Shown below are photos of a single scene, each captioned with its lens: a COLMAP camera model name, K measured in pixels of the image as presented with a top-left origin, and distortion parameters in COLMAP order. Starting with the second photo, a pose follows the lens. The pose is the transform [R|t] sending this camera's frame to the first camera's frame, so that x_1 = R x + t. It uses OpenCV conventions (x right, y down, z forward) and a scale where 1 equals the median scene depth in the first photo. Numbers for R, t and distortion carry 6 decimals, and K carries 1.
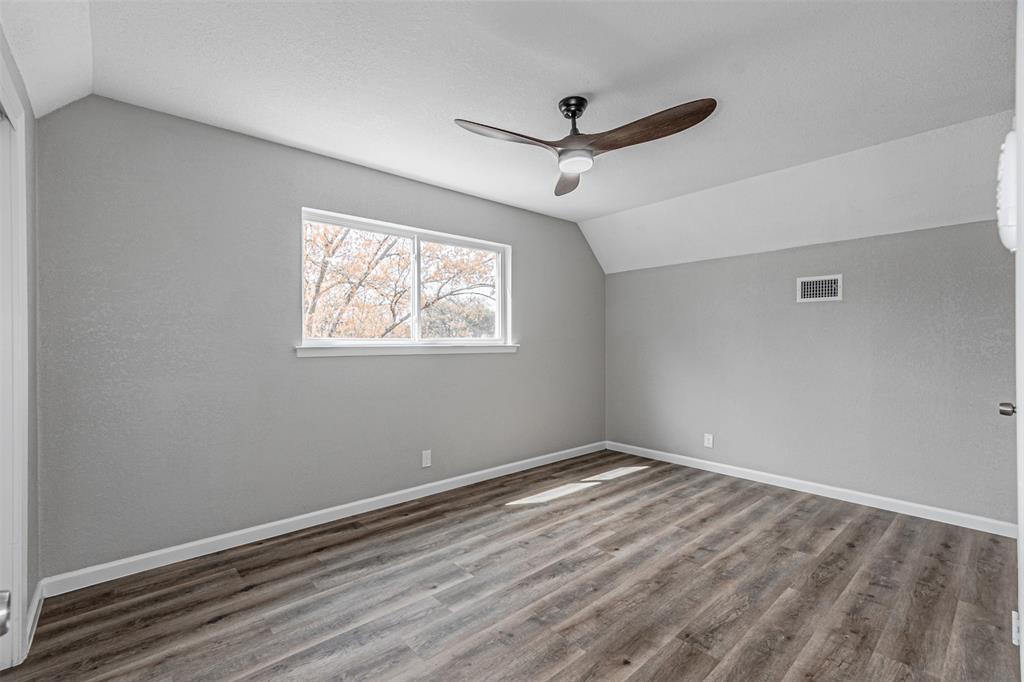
lens RADIAL K [[455.6, 0, 510.7], [0, 455.6, 340.7], [0, 0, 1]] dist [0.005161, -0.001054]
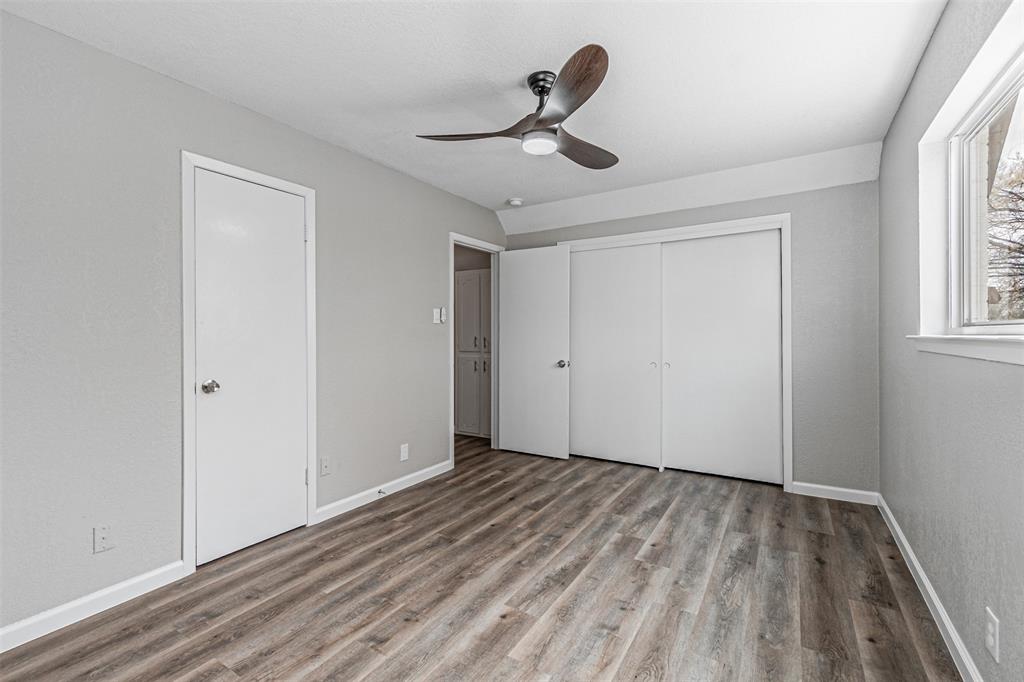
lens RADIAL K [[455.6, 0, 518.5], [0, 455.6, 339.9], [0, 0, 1]] dist [0.005161, -0.001054]
pose [[-0.956368, 0.012675, -0.291890, 0.485114], [0.010545, 0.999905, 0.008871, 0.004856], [0.291975, 0.005406, -0.956411, 1.978684]]
